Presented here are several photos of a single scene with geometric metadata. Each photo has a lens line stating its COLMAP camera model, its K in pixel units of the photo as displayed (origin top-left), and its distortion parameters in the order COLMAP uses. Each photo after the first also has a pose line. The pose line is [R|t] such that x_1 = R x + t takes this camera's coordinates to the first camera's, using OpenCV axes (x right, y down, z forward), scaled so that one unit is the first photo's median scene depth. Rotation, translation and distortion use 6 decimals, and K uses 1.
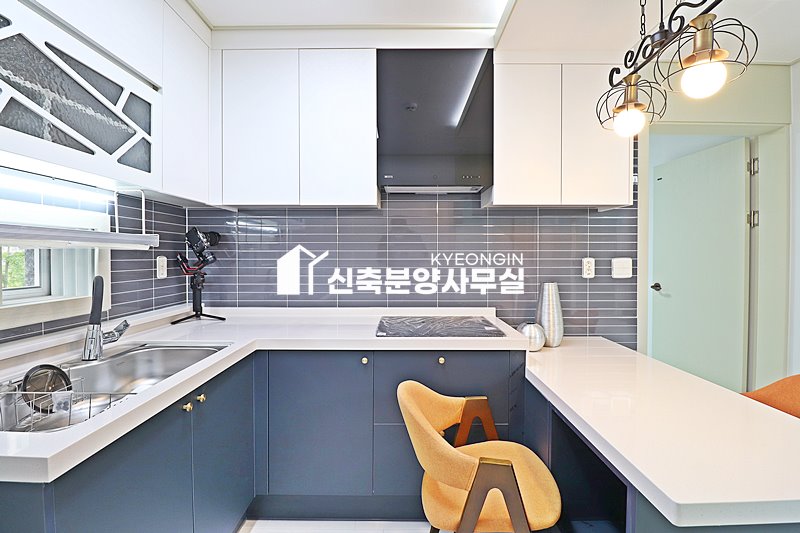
lens RADIAL K [[368.9, 0, 398.6], [0, 368.9, 258.6], [0, 0, 1]] dist [-0.002196, -0.012935]
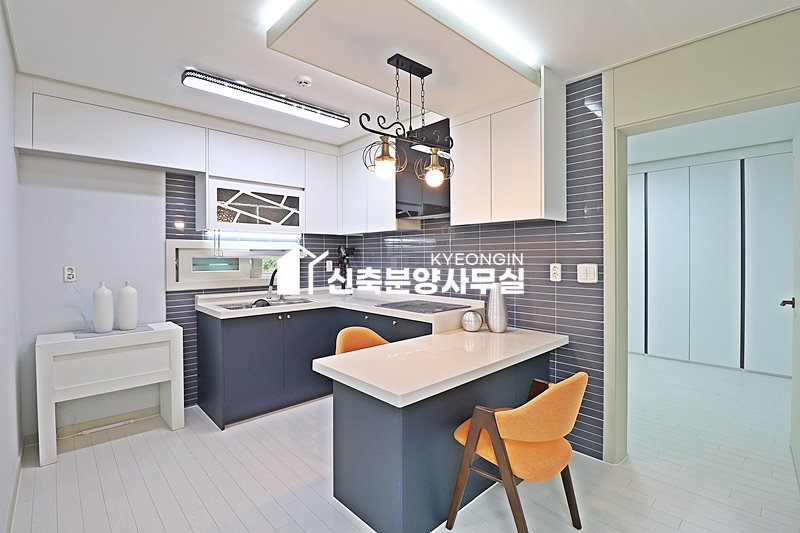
lens RADIAL K [[368.9, 0, 398.6], [0, 368.9, 258.6], [0, 0, 1]] dist [-0.002196, -0.012935]
pose [[0.684311, -0.000815, -0.729190, 1.533064], [-0.008073, 0.999930, -0.008693, -0.004344], [0.729146, 0.011836, 0.684256, -0.172996]]
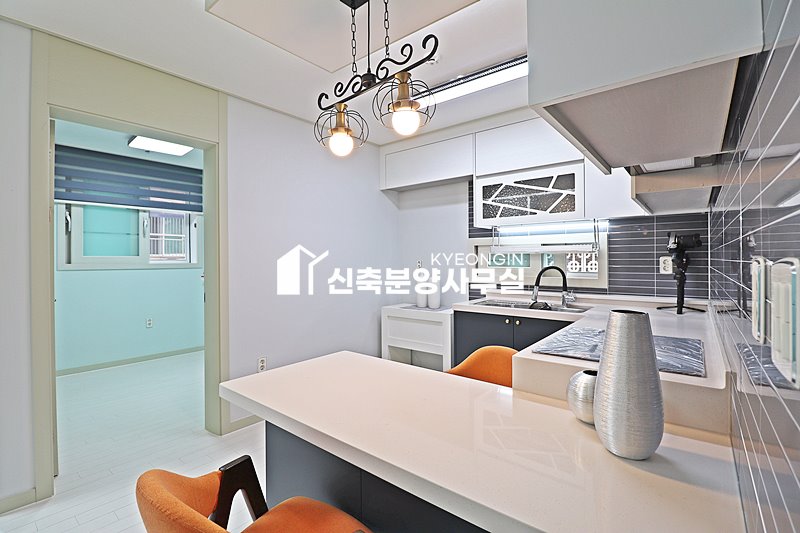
lens RADIAL K [[368.9, 0, 398.6], [0, 368.9, 258.6], [0, 0, 1]] dist [-0.002196, -0.012935]
pose [[-0.629639, -0.003724, -0.776879, 1.303394], [-0.011086, 0.999930, 0.004192, 0.006345], [0.776809, 0.011252, -0.629636, 1.477801]]
